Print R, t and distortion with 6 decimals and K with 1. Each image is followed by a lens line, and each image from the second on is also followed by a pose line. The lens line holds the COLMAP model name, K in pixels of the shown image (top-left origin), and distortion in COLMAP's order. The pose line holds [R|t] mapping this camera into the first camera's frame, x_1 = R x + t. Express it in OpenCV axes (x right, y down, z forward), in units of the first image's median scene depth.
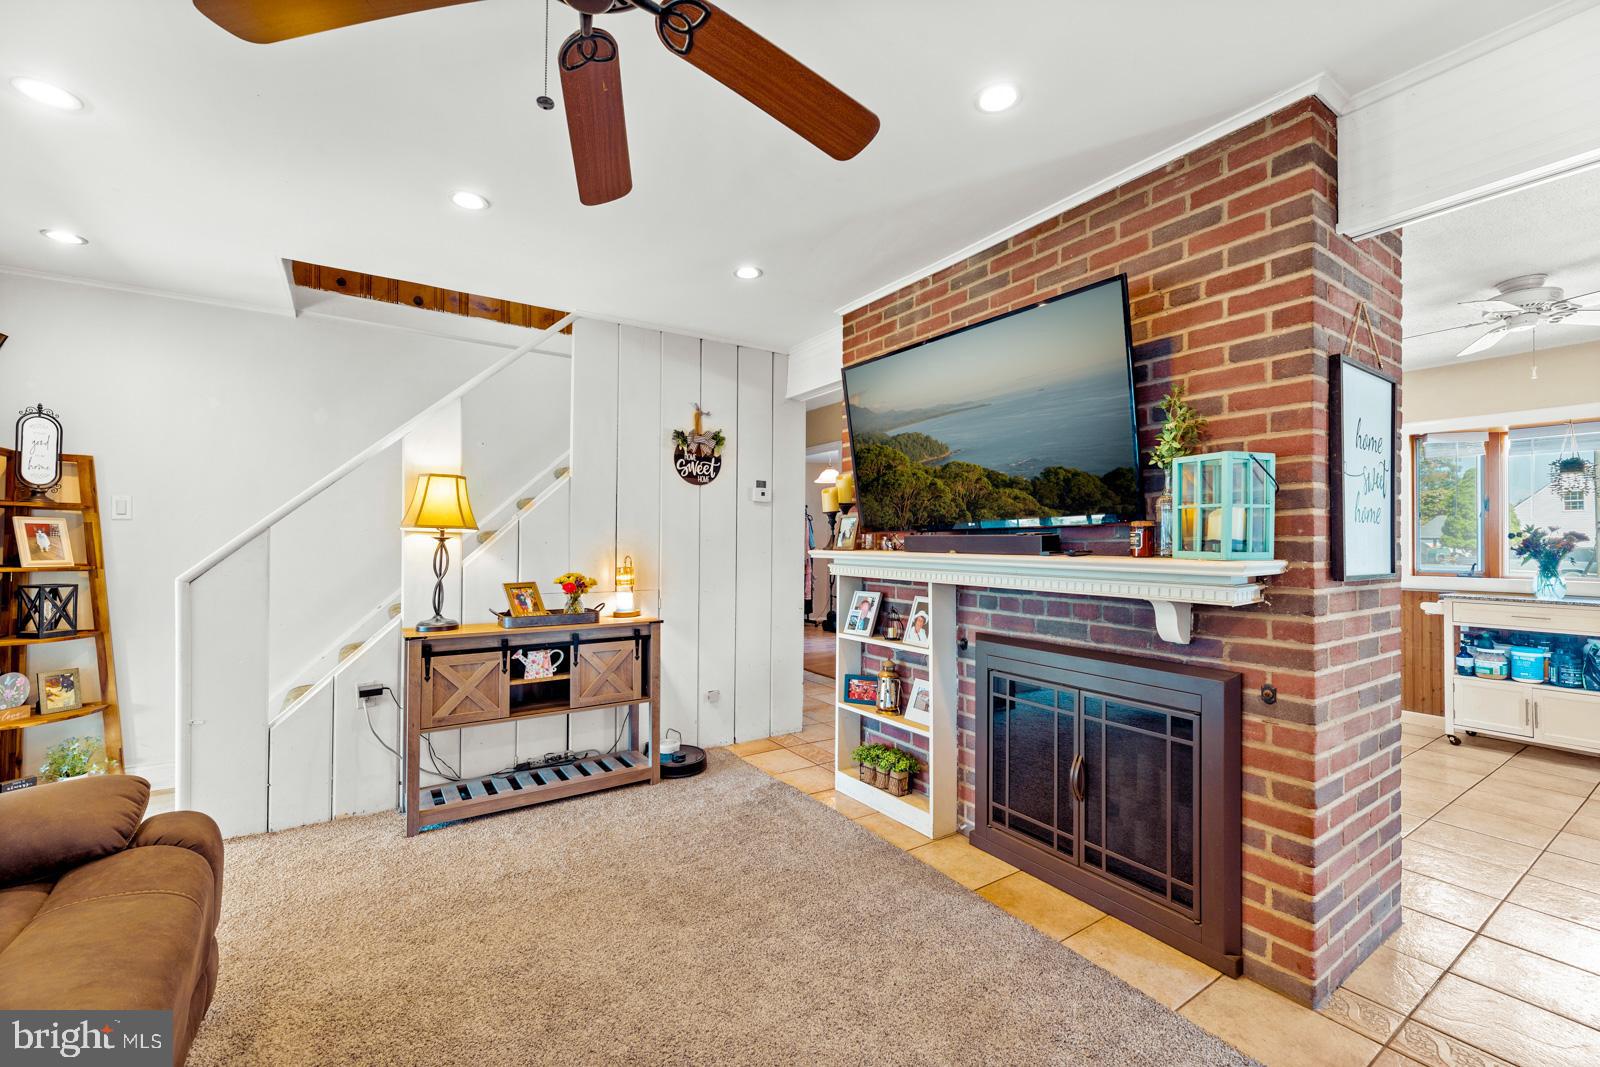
lens RADIAL K [[655.2, 0, 800.0], [0, 655.2, 533.5], [0, 0, 1]] dist [0.000583, 0.000052]
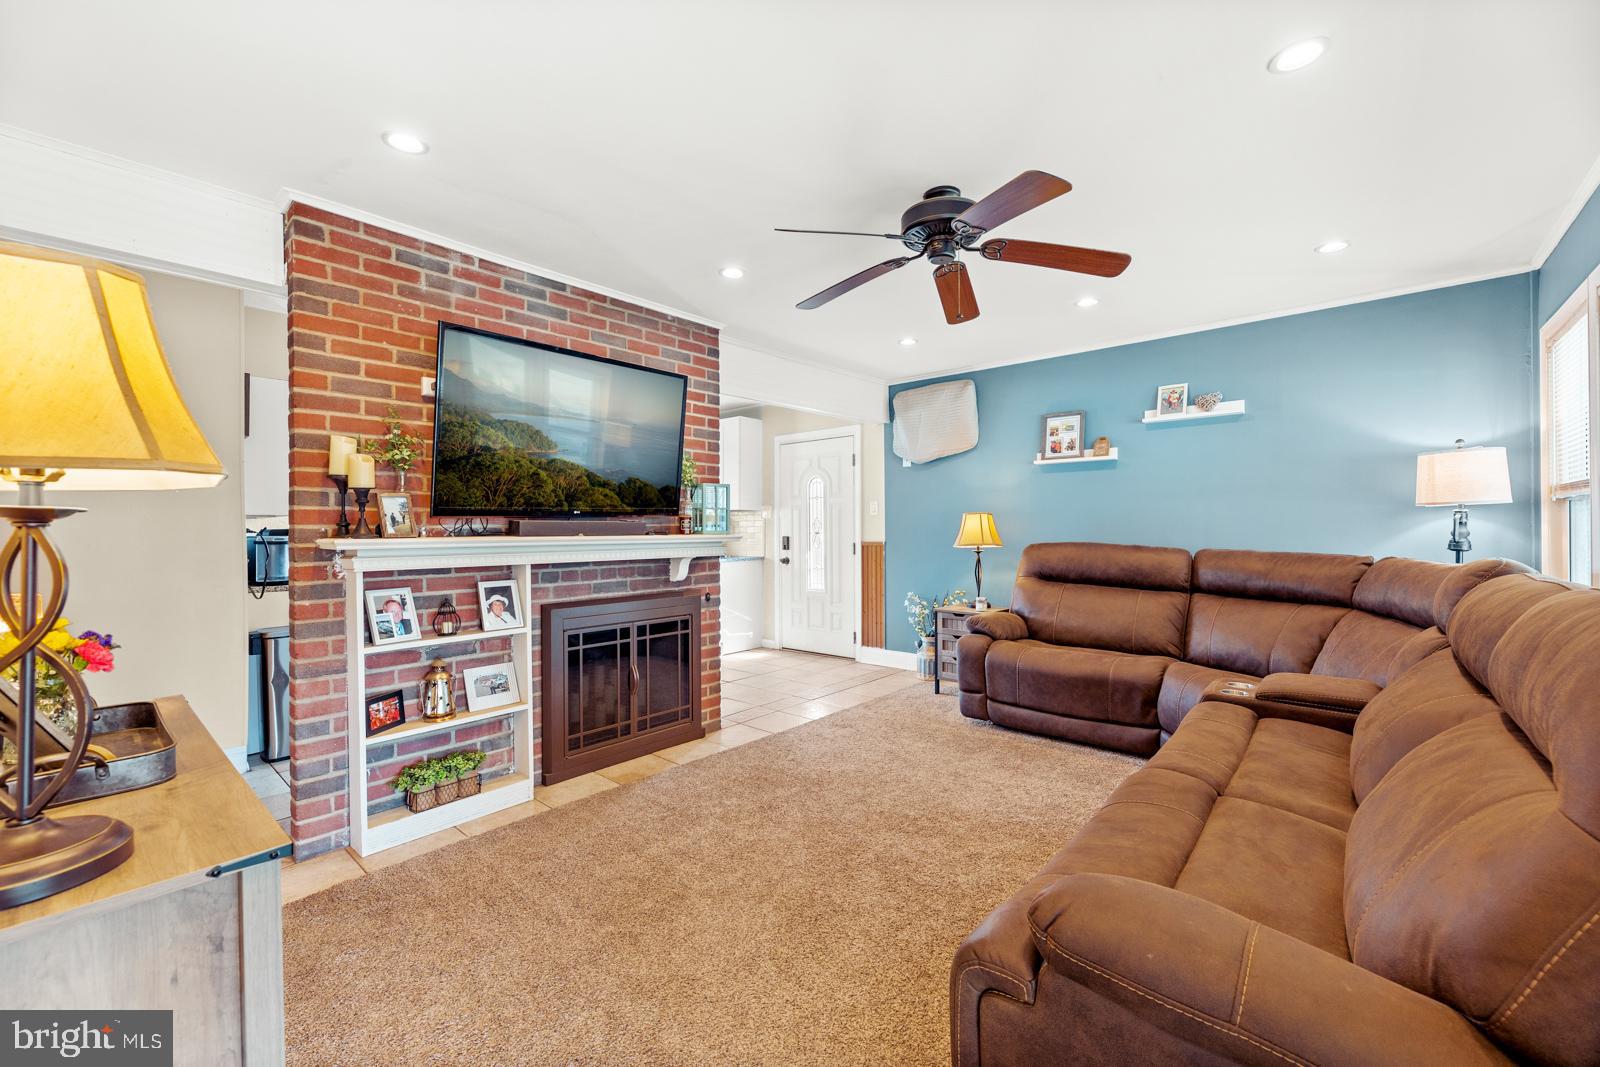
lens RADIAL K [[641.4, 0, 798.2], [0, 641.4, 527.8], [0, 0, 1]] dist [0.015066, -0.000054]
pose [[-0.252298, -0.001564, 0.967648, -0.990870], [-0.006463, 0.999979, -0.000068, 0.012177], [-0.967628, -0.006272, -0.252302, 0.887139]]
